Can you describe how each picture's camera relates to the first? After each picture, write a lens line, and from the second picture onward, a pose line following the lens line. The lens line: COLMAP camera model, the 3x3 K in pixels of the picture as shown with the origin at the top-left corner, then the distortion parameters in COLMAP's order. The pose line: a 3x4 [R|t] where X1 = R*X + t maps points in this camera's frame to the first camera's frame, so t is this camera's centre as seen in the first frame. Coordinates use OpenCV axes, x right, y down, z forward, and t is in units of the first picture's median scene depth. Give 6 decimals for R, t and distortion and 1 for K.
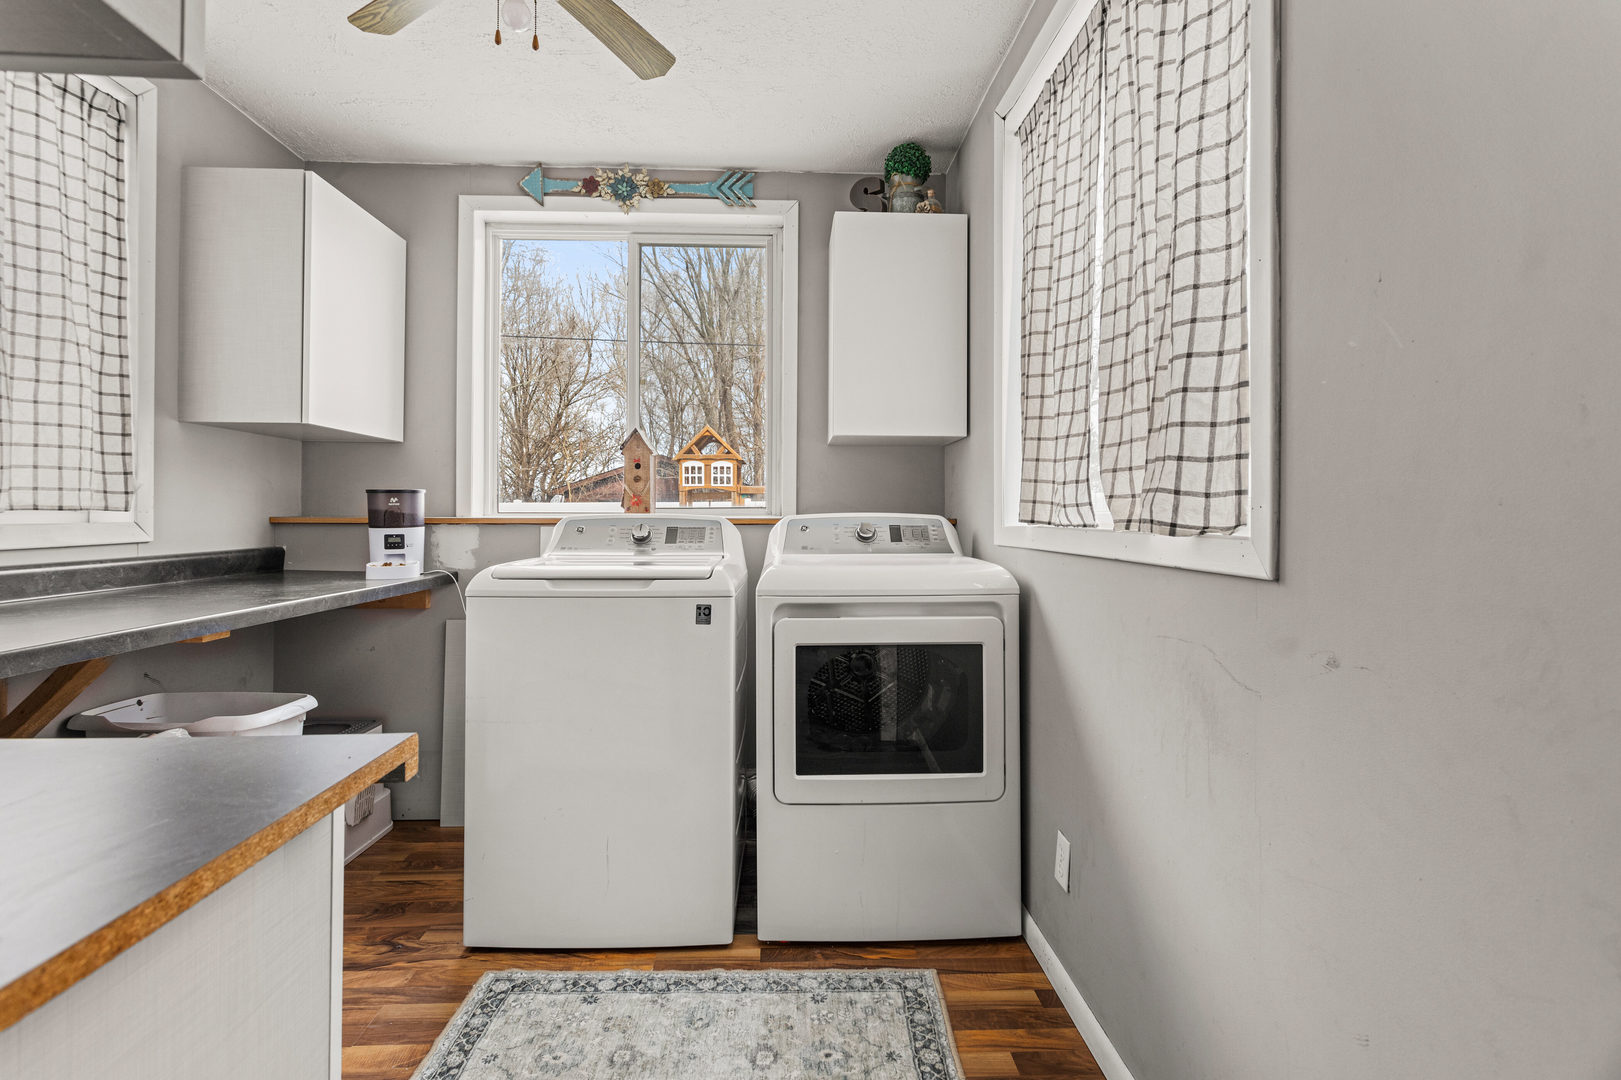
lens RADIAL K [[780.6, 0, 804.1], [0, 780.6, 524.4], [0, 0, 1]] dist [-0.002397, 0.002559]
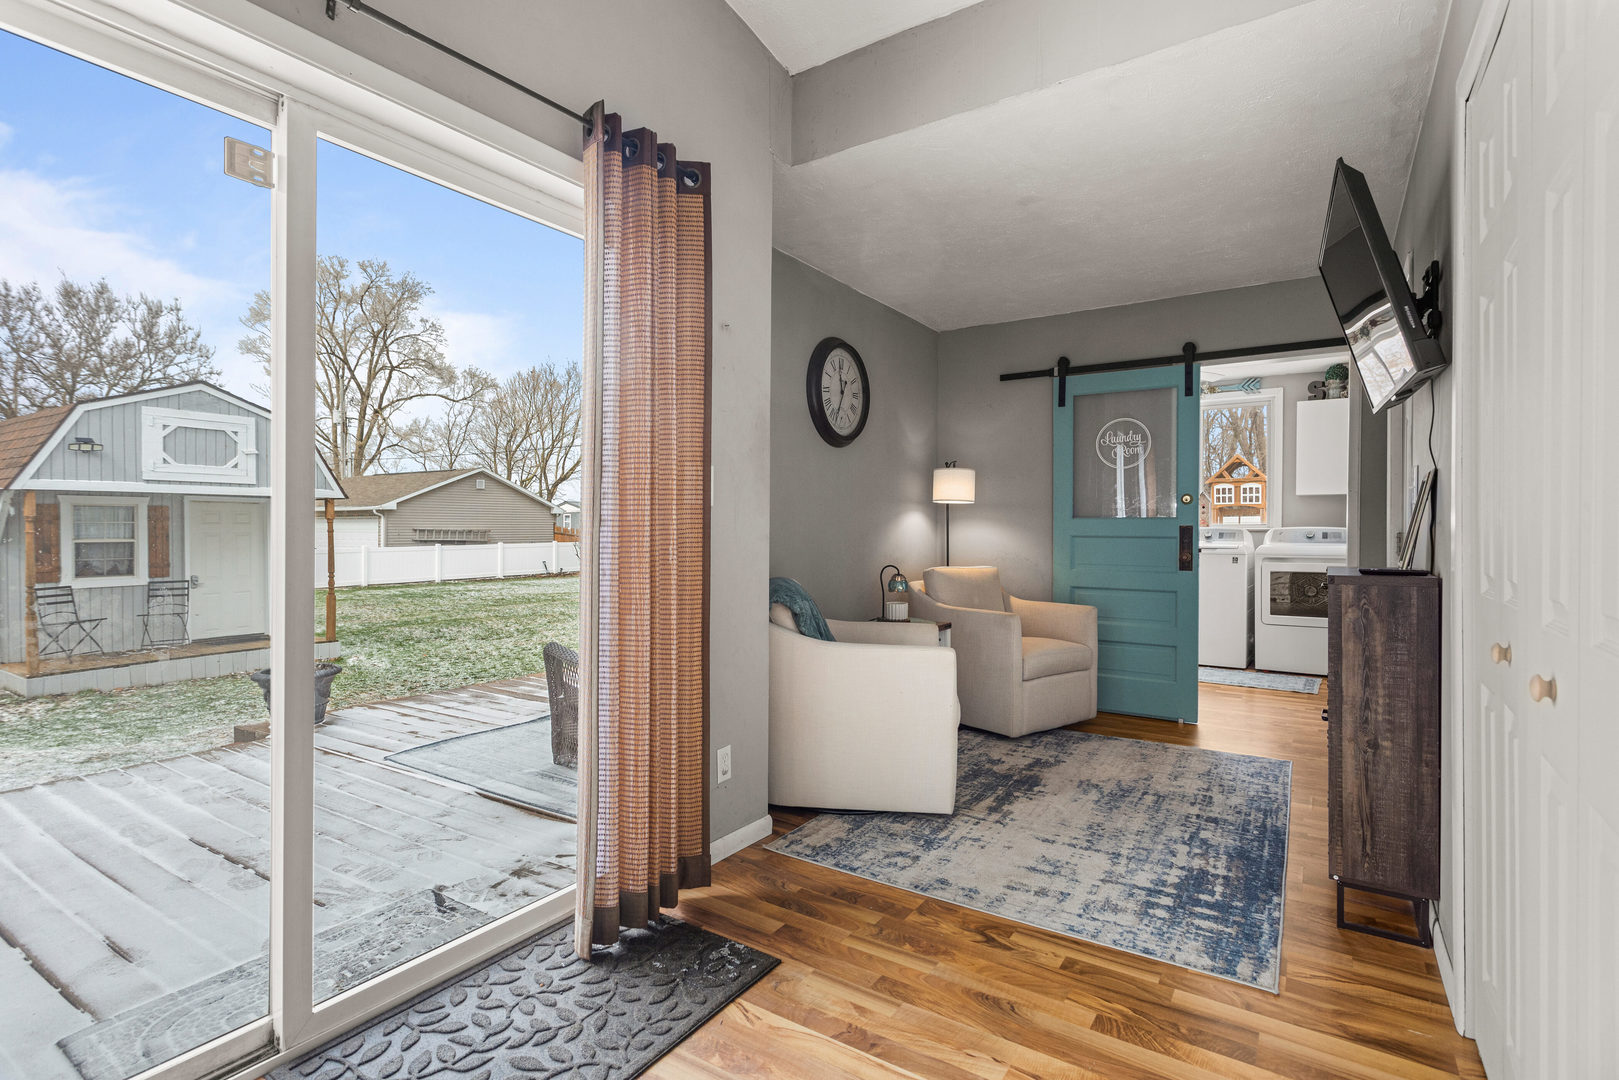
lens RADIAL K [[779.7, 0, 801.4], [0, 779.7, 530.5], [0, 0, 1]] dist [-0.002397, 0.002559]
pose [[0.806180, 0.002351, -0.591666, 0.047343], [-0.007524, 0.999952, -0.006278, 0.004604], [0.591623, 0.009513, 0.806159, -0.380647]]
